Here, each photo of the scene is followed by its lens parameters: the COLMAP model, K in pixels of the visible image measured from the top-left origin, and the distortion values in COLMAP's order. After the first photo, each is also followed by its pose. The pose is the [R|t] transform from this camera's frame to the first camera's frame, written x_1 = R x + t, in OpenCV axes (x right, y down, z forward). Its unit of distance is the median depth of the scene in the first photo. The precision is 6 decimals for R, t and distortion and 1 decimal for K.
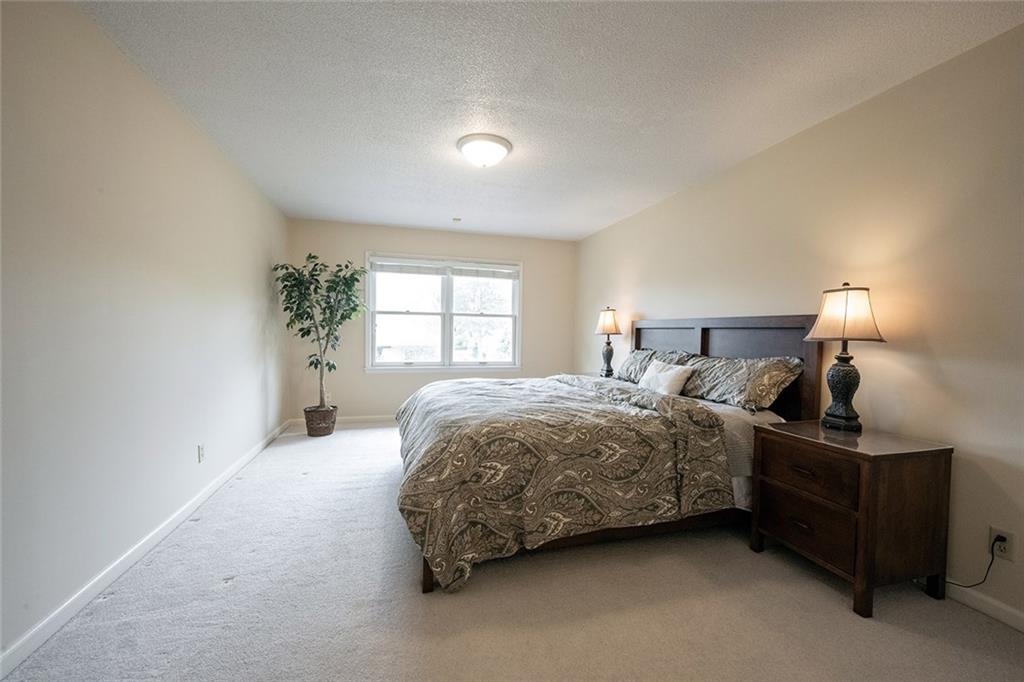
lens RADIAL K [[402.7, 0, 522.9], [0, 402.7, 345.1], [0, 0, 1]] dist [-0.000819, -0.000222]
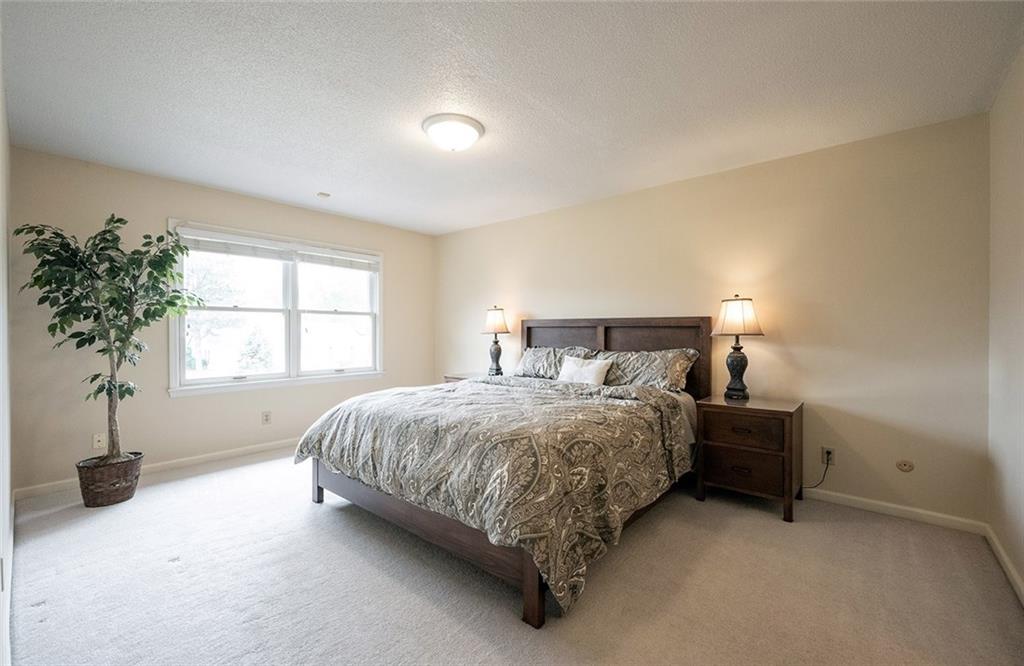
lens RADIAL K [[417.1, 0, 528.2], [0, 417.1, 332.8], [0, 0, 1]] dist [0.001765, -0.000333]
pose [[0.835611, -0.017286, 0.549050, -0.325483], [0.030344, 0.999431, -0.014715, -0.011182], [-0.548483, 0.028956, 0.835660, 0.094204]]
